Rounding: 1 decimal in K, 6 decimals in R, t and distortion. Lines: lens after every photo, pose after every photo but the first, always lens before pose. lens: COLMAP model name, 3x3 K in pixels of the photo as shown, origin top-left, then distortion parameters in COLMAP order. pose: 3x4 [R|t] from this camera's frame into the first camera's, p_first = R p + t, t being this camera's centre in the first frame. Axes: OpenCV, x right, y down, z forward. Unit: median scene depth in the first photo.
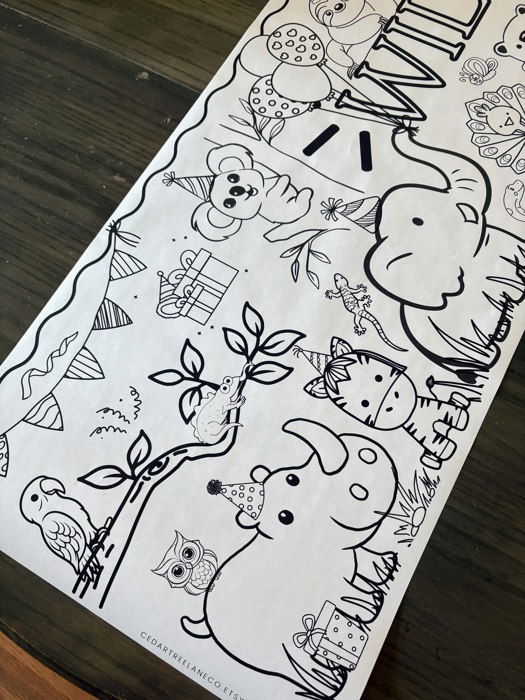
lens RADIAL K [[480.9, 0, 258.6], [0, 480.9, 391.4], [0, 0, 1]] dist [0.034776, -0.029732]
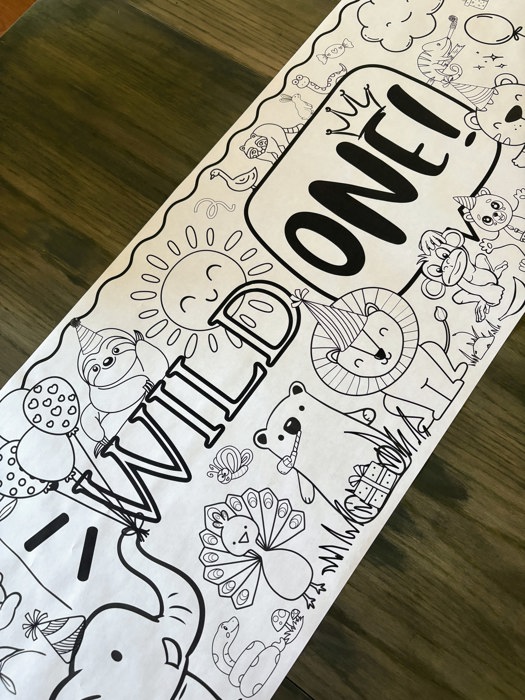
lens RADIAL K [[480.9, 0, 268.1], [0, 480.9, 383.0], [0, 0, 1]] dist [0.034776, -0.029732]
pose [[0.992214, 0.105205, -0.066655, 0.578058], [-0.104362, 0.994410, 0.016013, -0.849818], [0.067967, -0.008932, 0.997648, 0.084299]]
